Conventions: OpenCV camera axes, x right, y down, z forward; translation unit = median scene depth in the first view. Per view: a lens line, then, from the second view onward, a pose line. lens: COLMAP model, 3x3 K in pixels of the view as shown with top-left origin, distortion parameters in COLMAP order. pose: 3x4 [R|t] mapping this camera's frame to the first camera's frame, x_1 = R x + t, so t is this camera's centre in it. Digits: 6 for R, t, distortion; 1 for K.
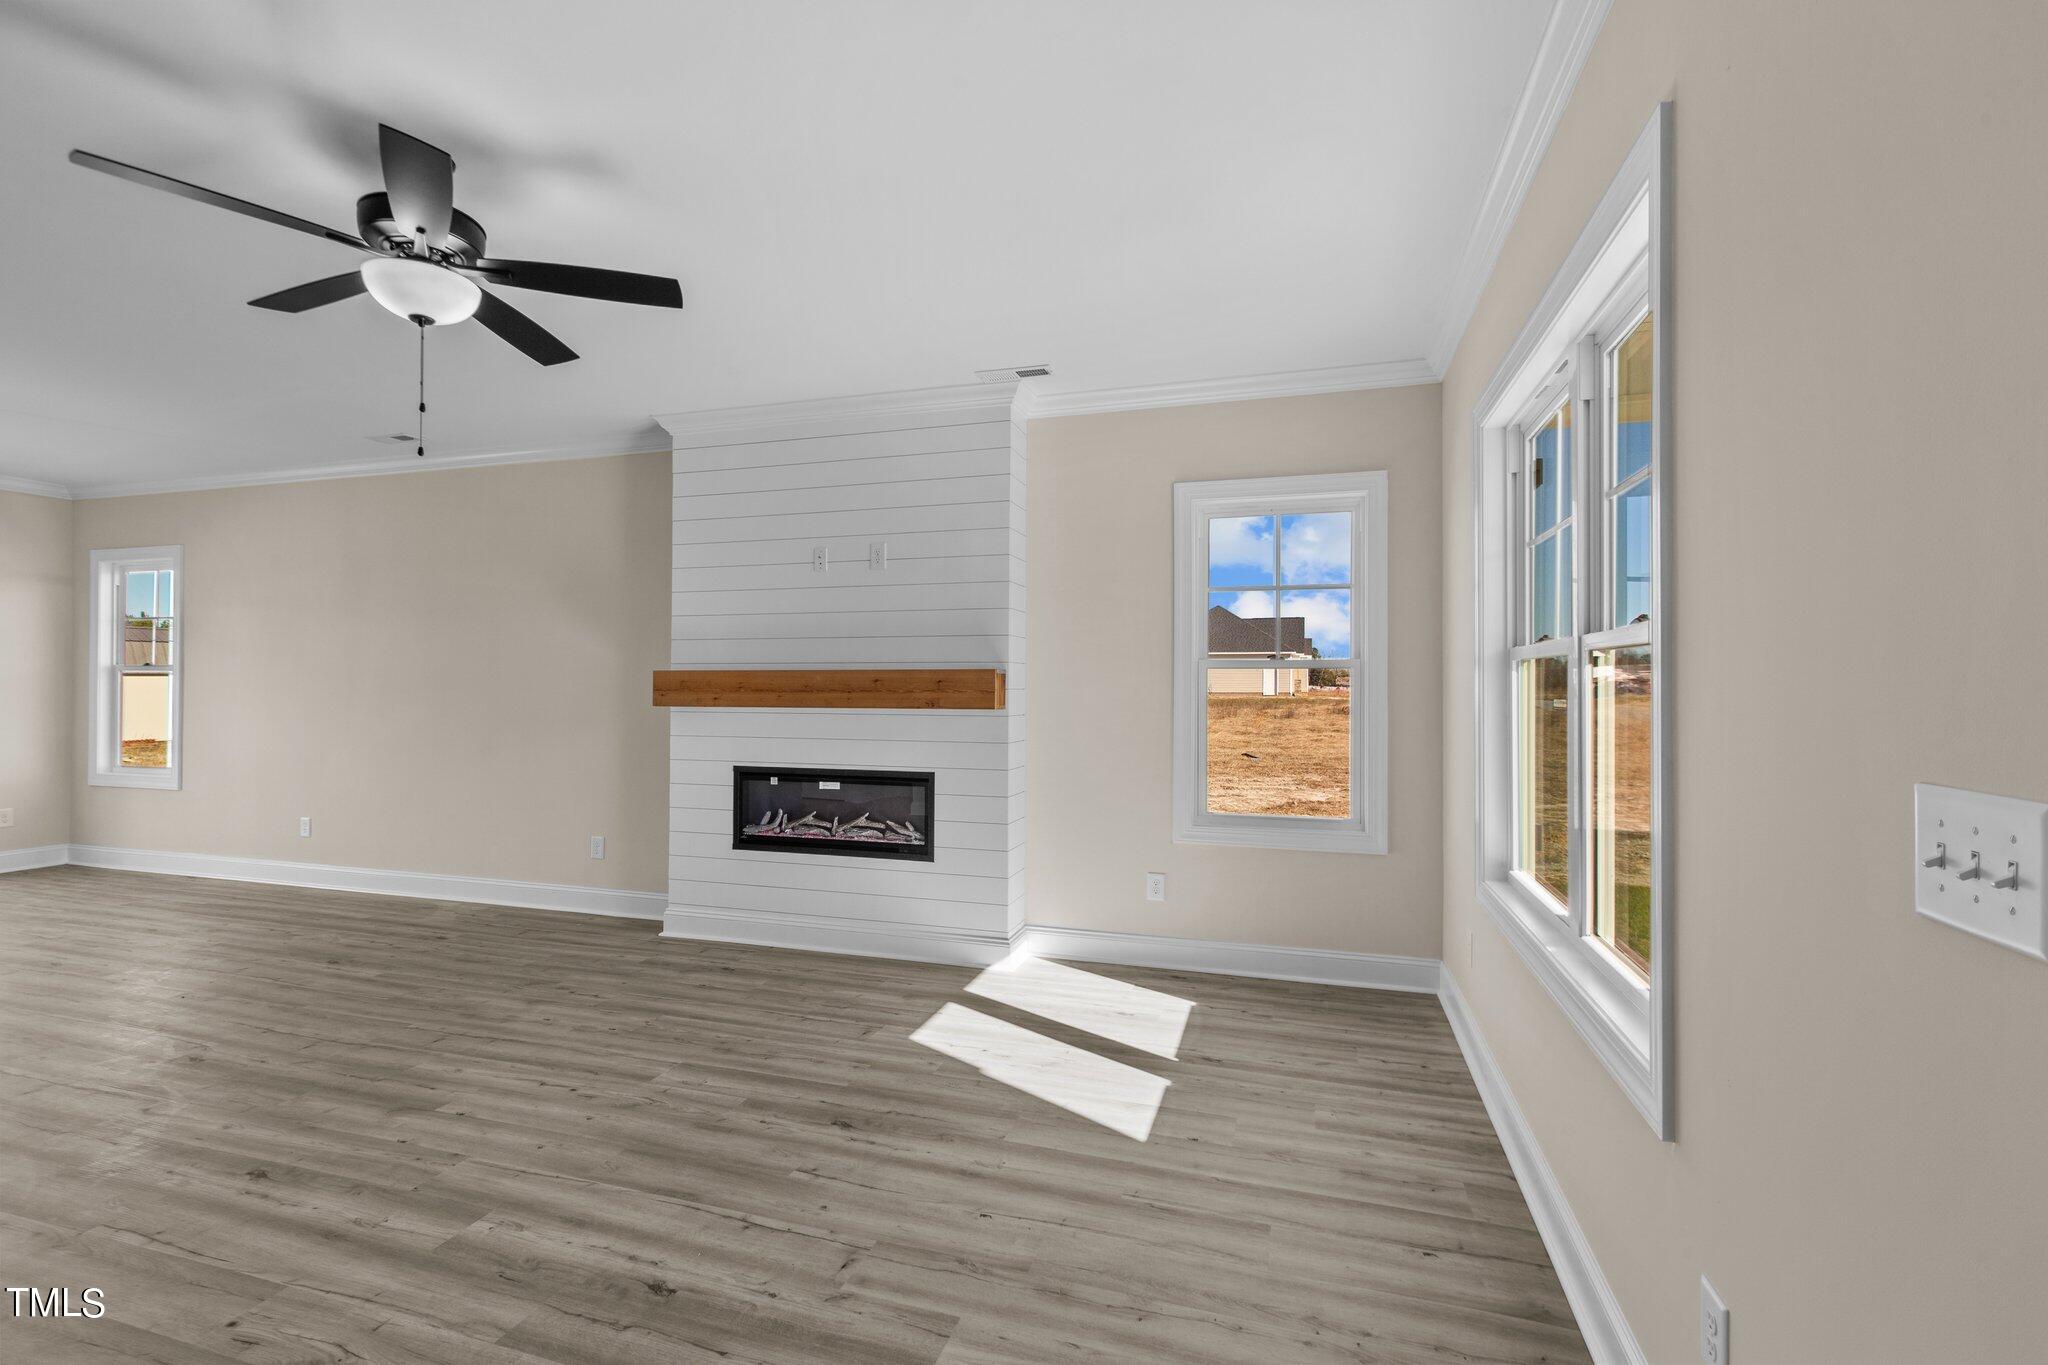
lens RADIAL K [[914.8, 0, 1021.8], [0, 914.8, 685.7], [0, 0, 1]] dist [-0.000832, -0.000266]
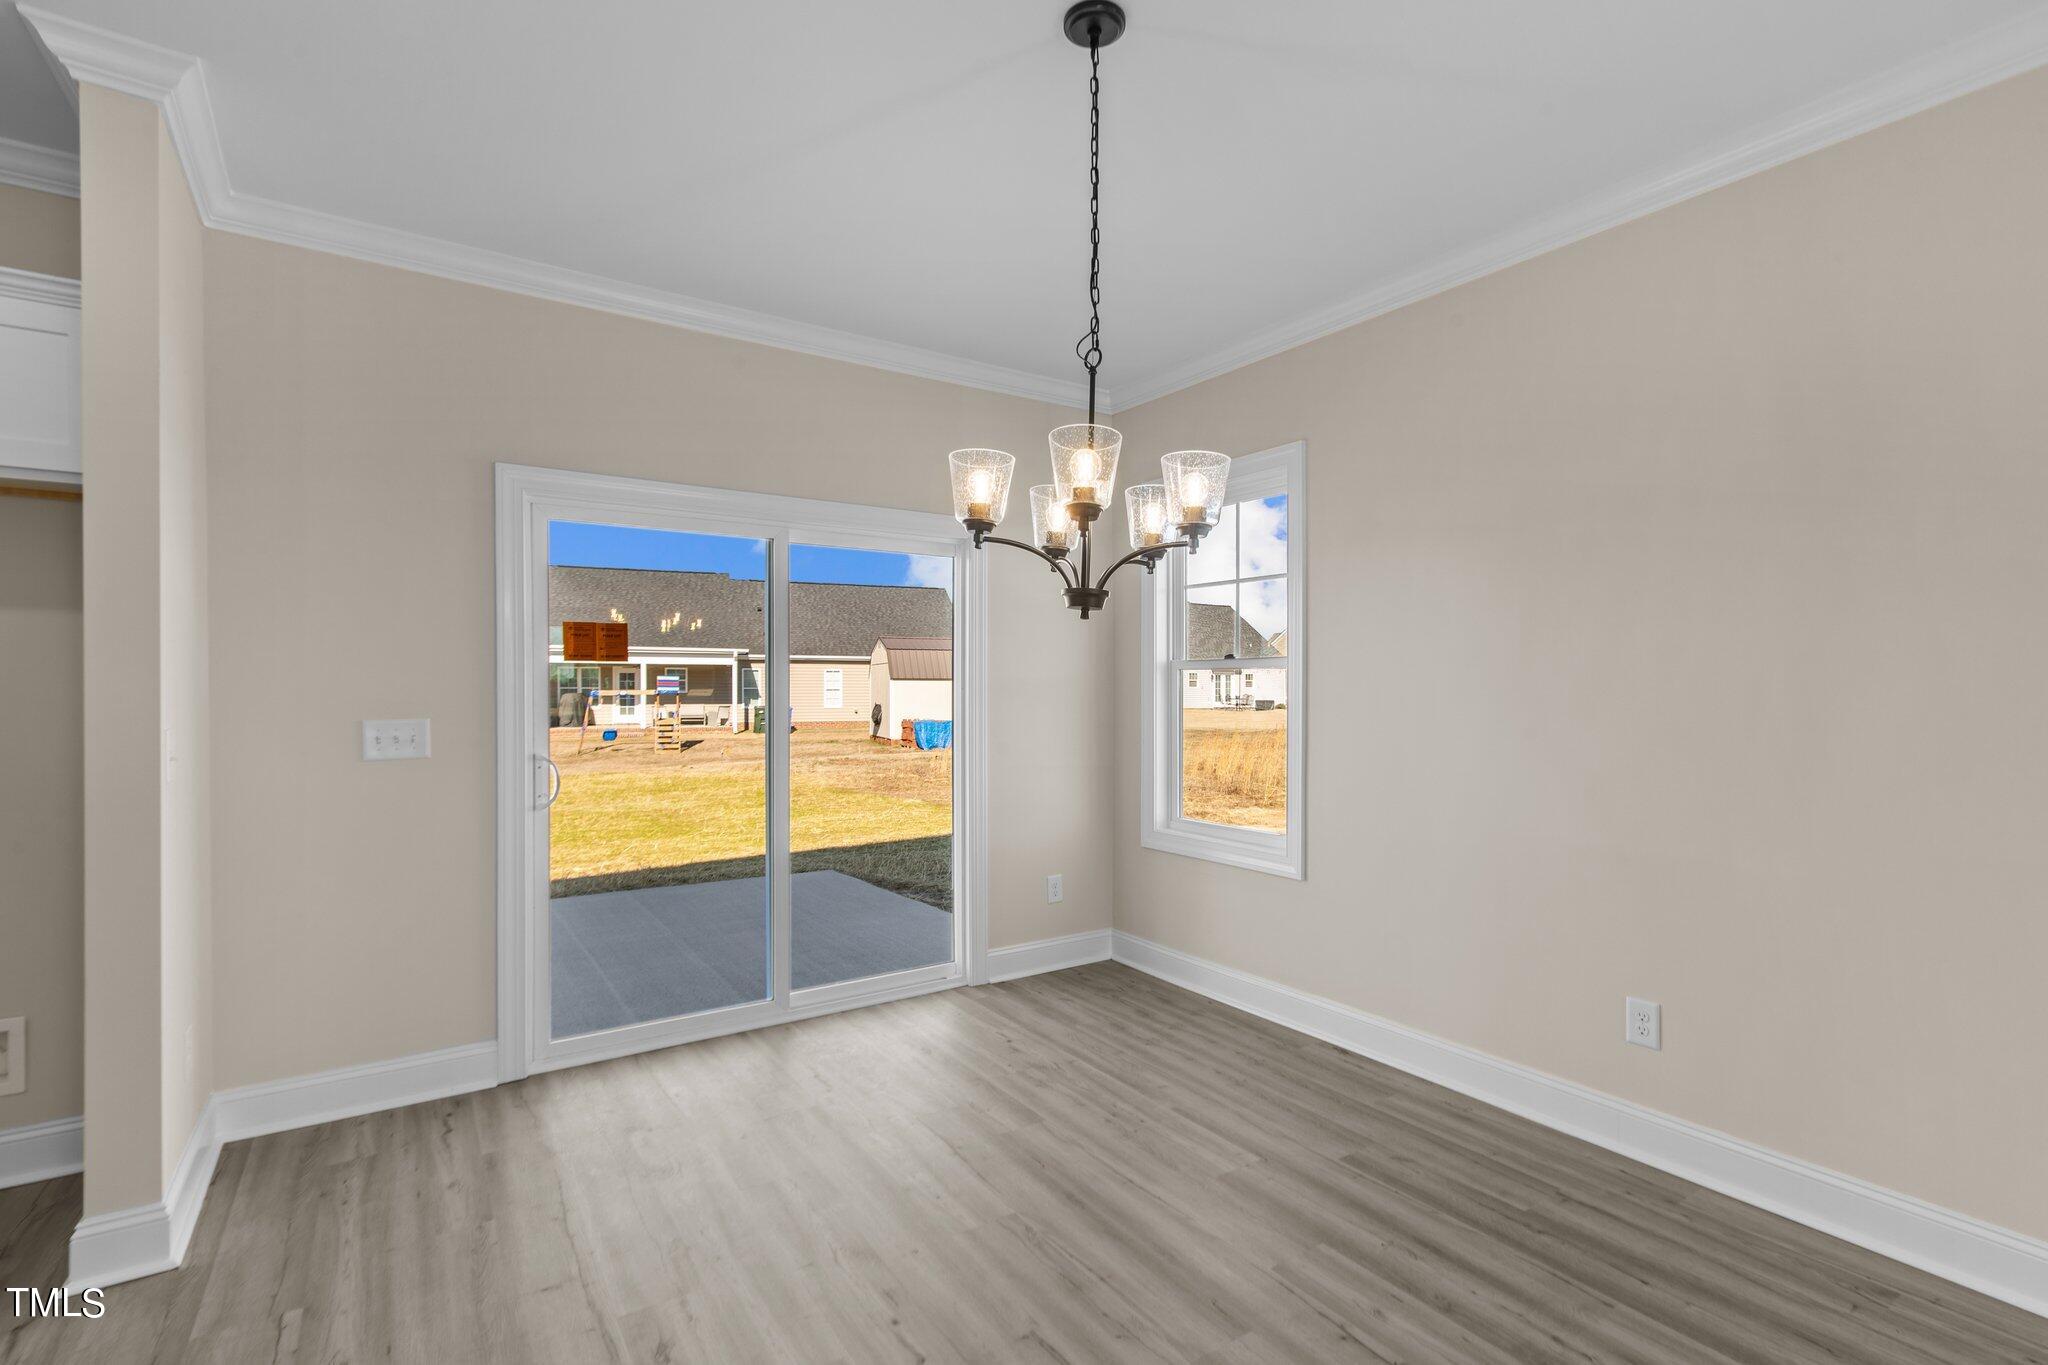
lens RADIAL K [[939.4, 0, 1023.0], [0, 939.4, 696.9], [0, 0, 1]] dist [0.005296, 0.000560]
pose [[0.776557, 0.002078, -0.630044, -1.029030], [0.003185, 0.999969, 0.007224, -0.003666], [0.630039, -0.007616, 0.776526, 0.661812]]
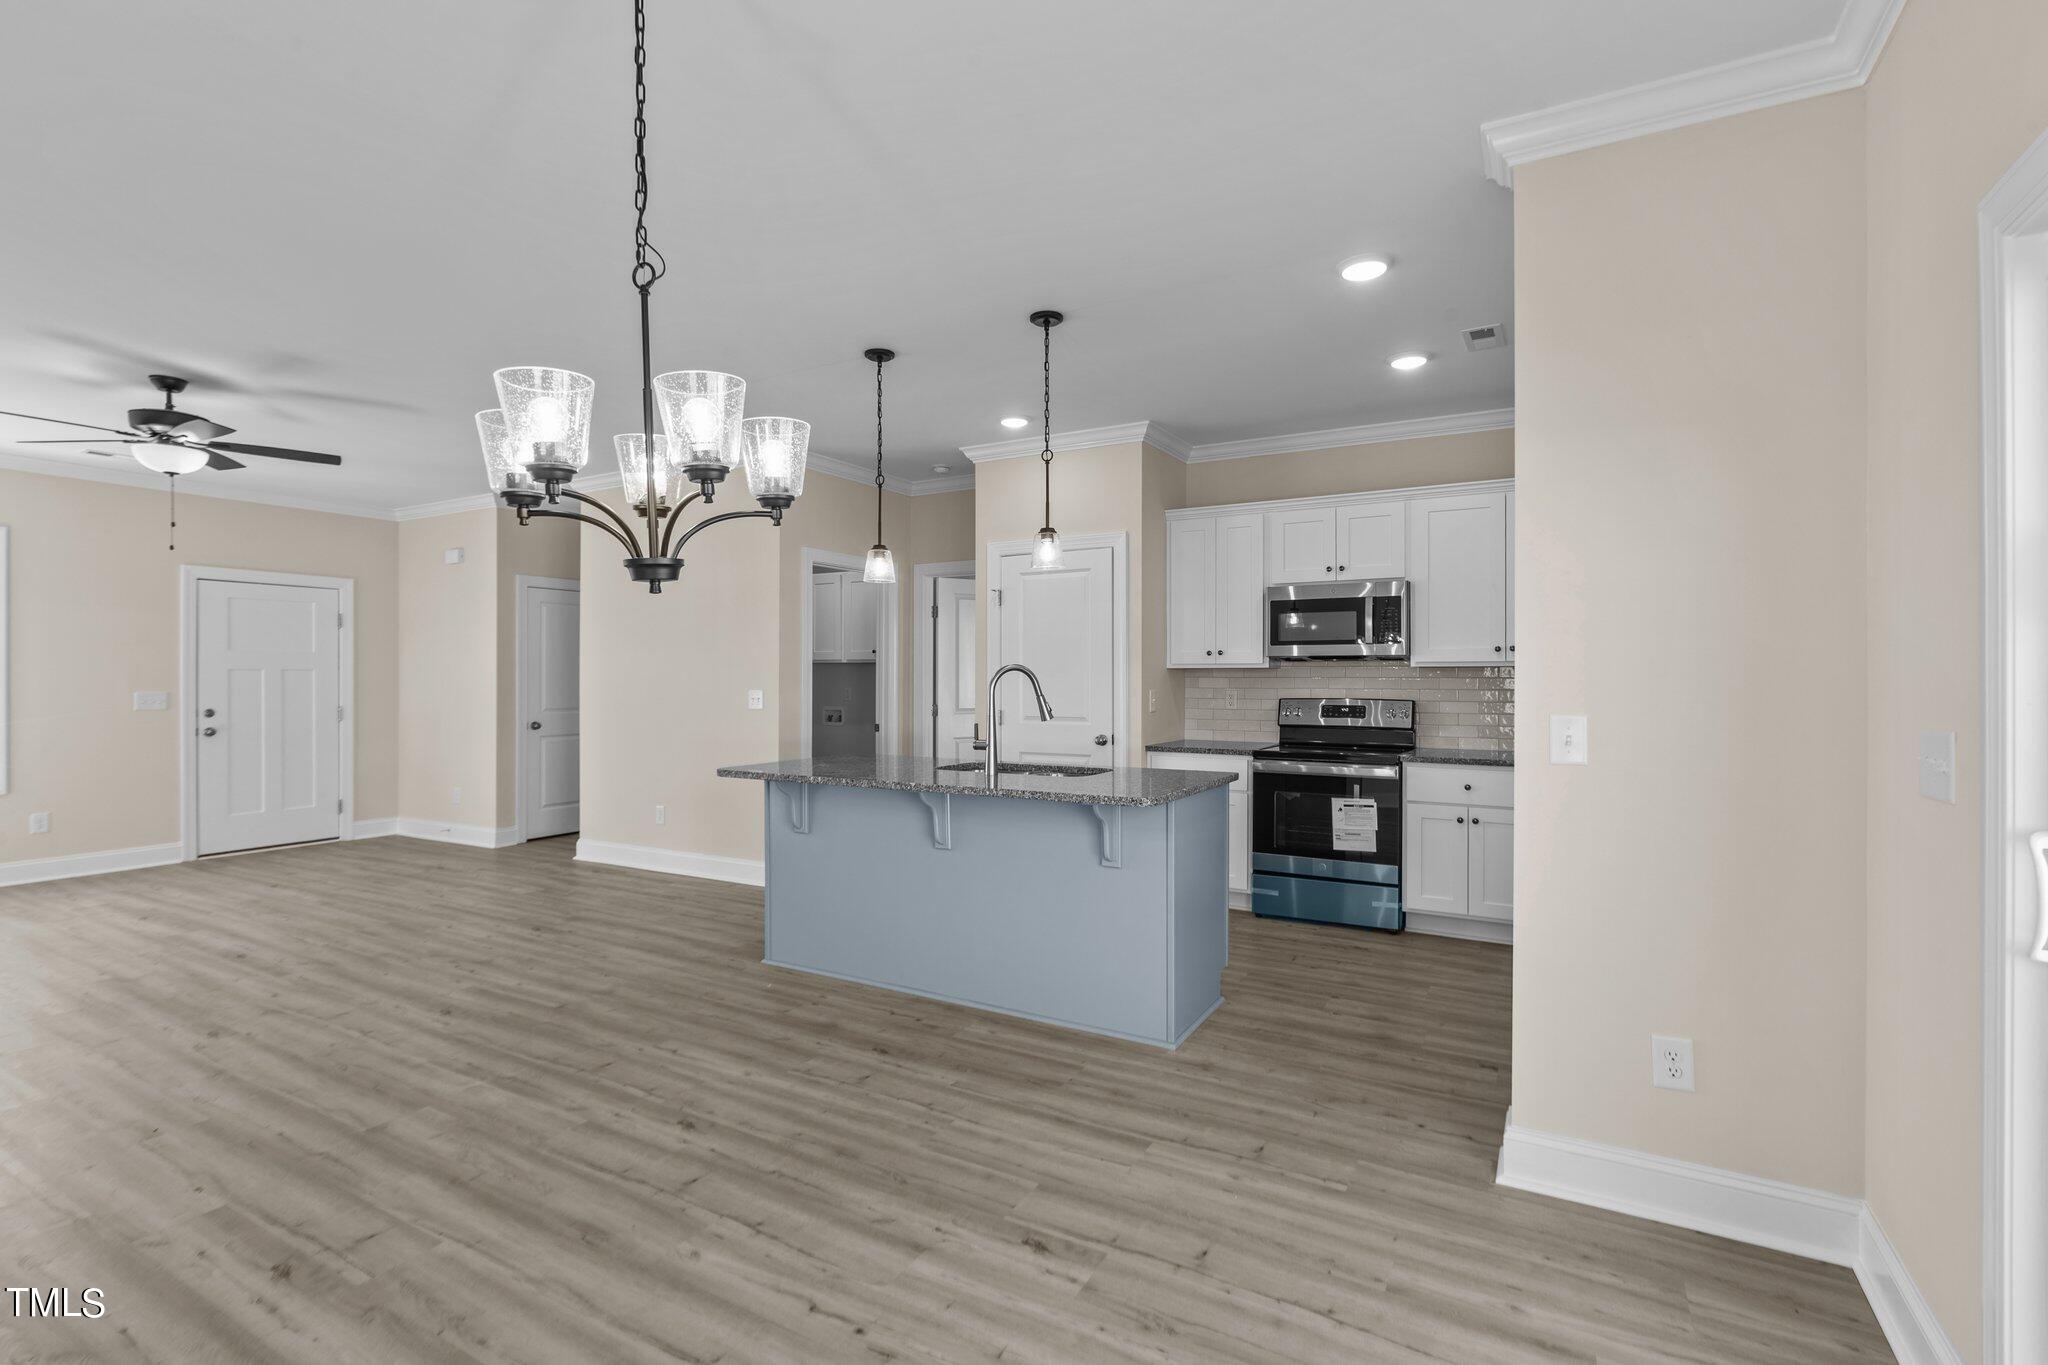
lens RADIAL K [[938.4, 0, 1023.5], [0, 938.4, 680.4], [0, 0, 1]] dist [-0.002751, -0.000493]
pose [[-0.977291, -0.004169, 0.211860, -1.533570], [-0.003376, 0.999986, 0.004104, -0.006338], [-0.211875, 0.003296, -0.977291, 1.391684]]
